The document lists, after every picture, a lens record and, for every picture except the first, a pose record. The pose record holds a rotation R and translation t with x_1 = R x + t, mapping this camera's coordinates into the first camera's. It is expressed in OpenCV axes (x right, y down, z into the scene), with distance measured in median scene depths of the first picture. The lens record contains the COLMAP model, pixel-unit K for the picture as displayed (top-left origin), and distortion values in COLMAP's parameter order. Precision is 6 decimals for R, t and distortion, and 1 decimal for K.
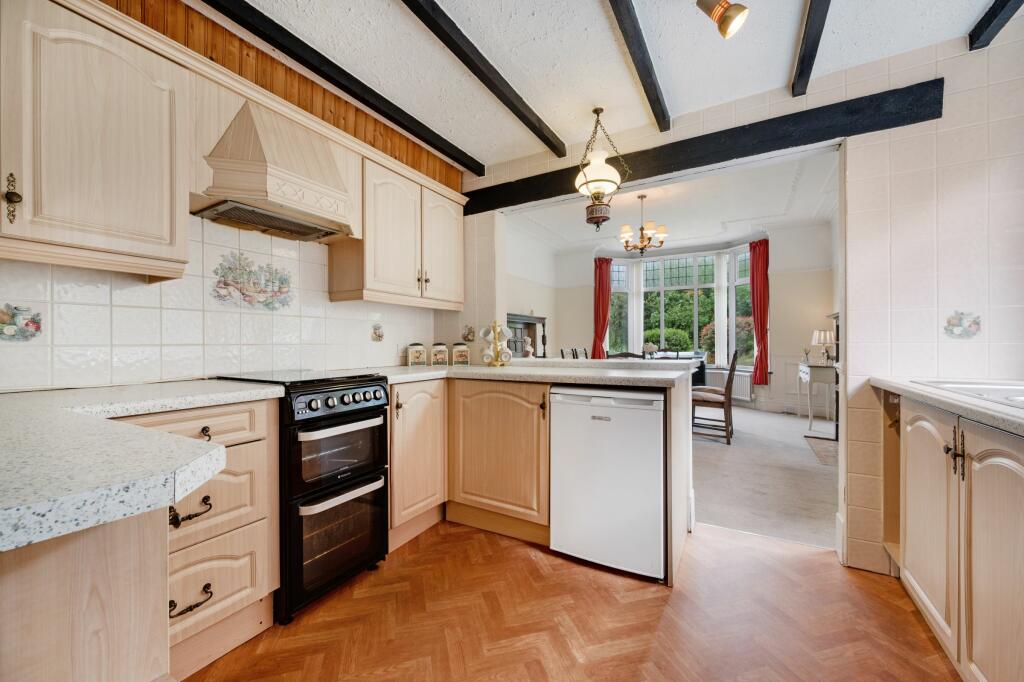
lens RADIAL K [[433.2, 0, 512.0], [0, 433.2, 341.0], [0, 0, 1]] dist [0.036676, -0.000095]
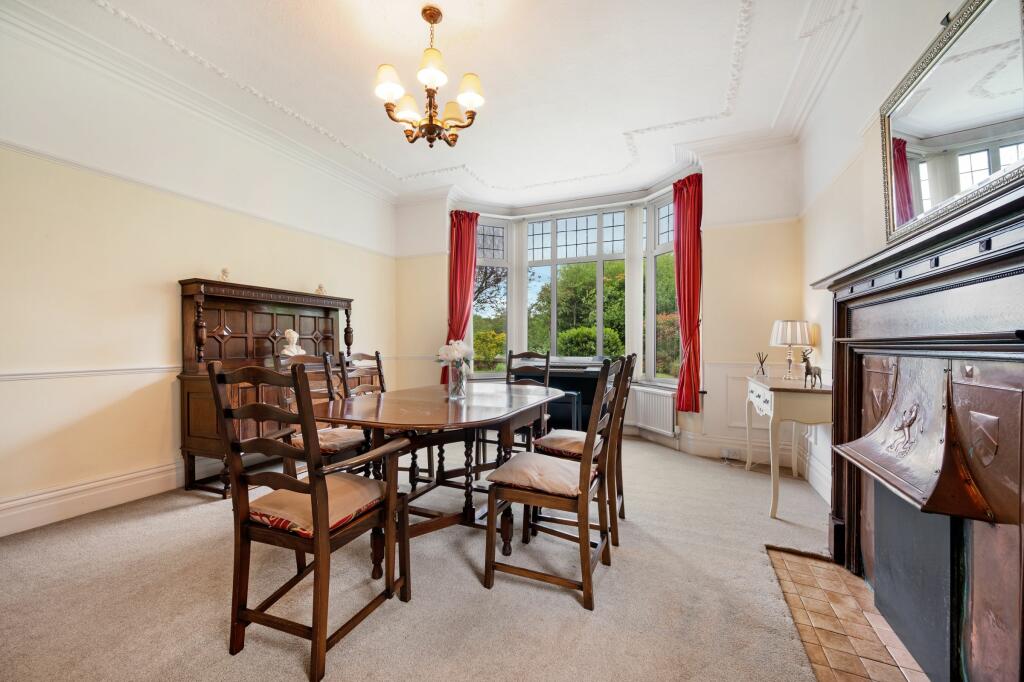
lens RADIAL K [[407.6, 0, 510.0], [0, 407.6, 344.7], [0, 0, 1]] dist [0.001886, 0.000139]
pose [[0.997028, 0.004834, 0.076888, 0.269295], [-0.005391, 0.999961, 0.007038, 0.004490], [-0.076851, -0.007432, 0.997015, 0.442853]]
